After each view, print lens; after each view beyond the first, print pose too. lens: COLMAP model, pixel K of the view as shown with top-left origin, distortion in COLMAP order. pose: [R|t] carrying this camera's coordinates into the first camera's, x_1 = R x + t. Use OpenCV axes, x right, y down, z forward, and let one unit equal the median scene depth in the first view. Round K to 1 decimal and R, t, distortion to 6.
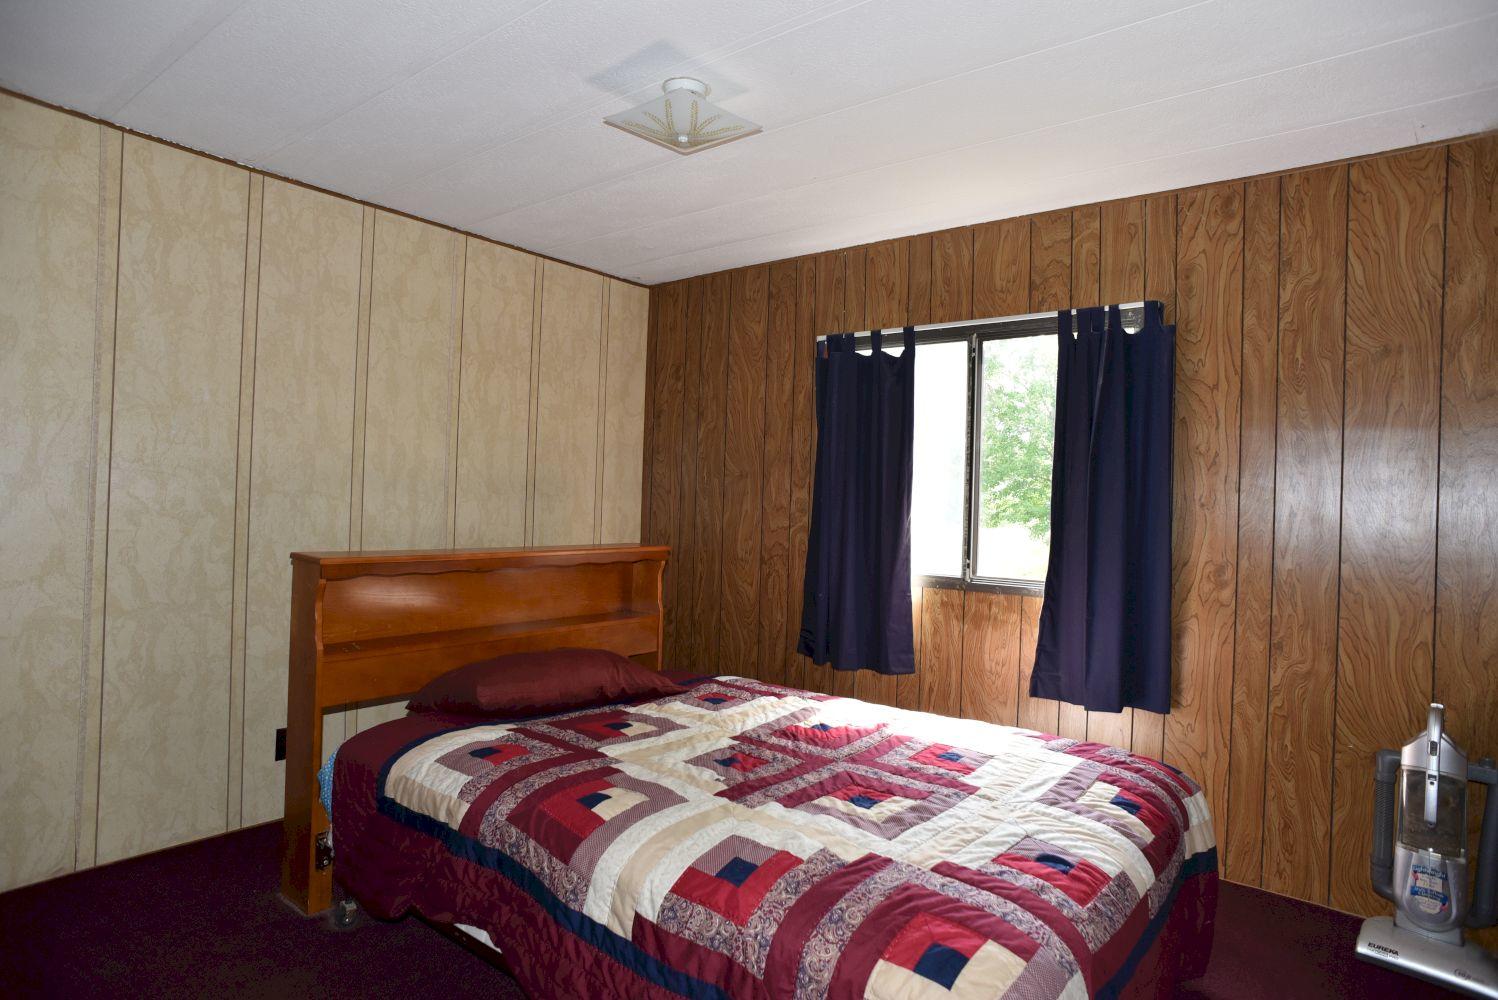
lens RADIAL K [[861.4, 0, 749.0], [0, 861.4, 500.0], [0, 0, 1]] dist [-0.100828, 0.070717]
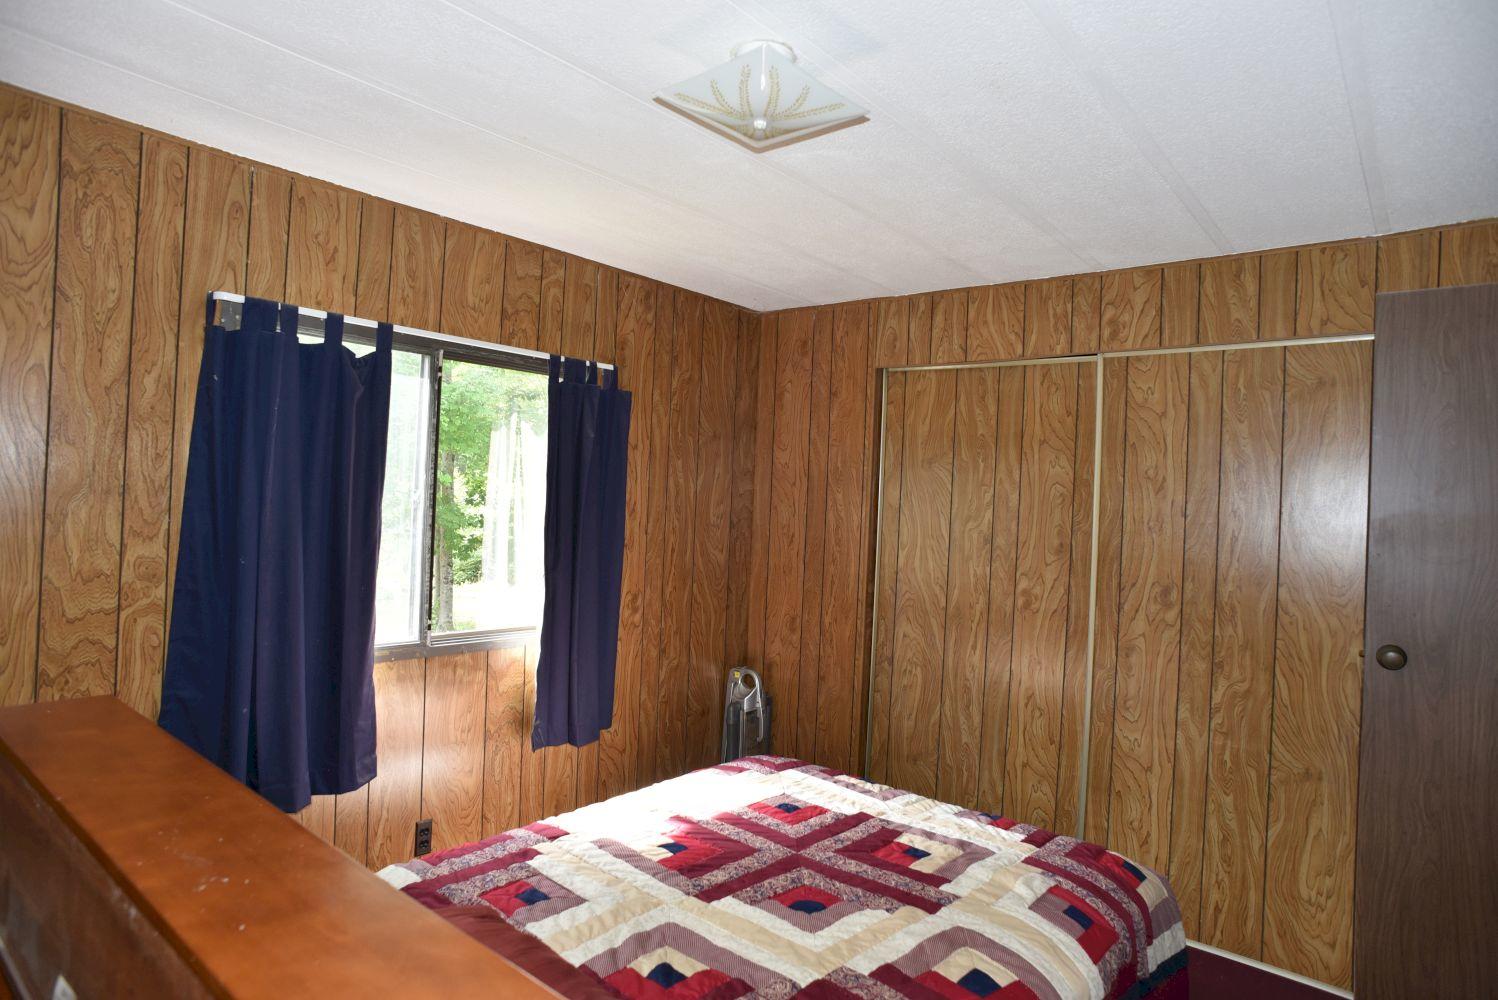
lens RADIAL K [[861.4, 0, 749.0], [0, 861.4, 500.0], [0, 0, 1]] dist [-0.100828, 0.070717]
pose [[0.027029, -0.028833, 0.999219, -0.688215], [-0.043165, 0.998618, 0.029984, -0.105043], [-0.998702, -0.043941, 0.025747, 0.823387]]
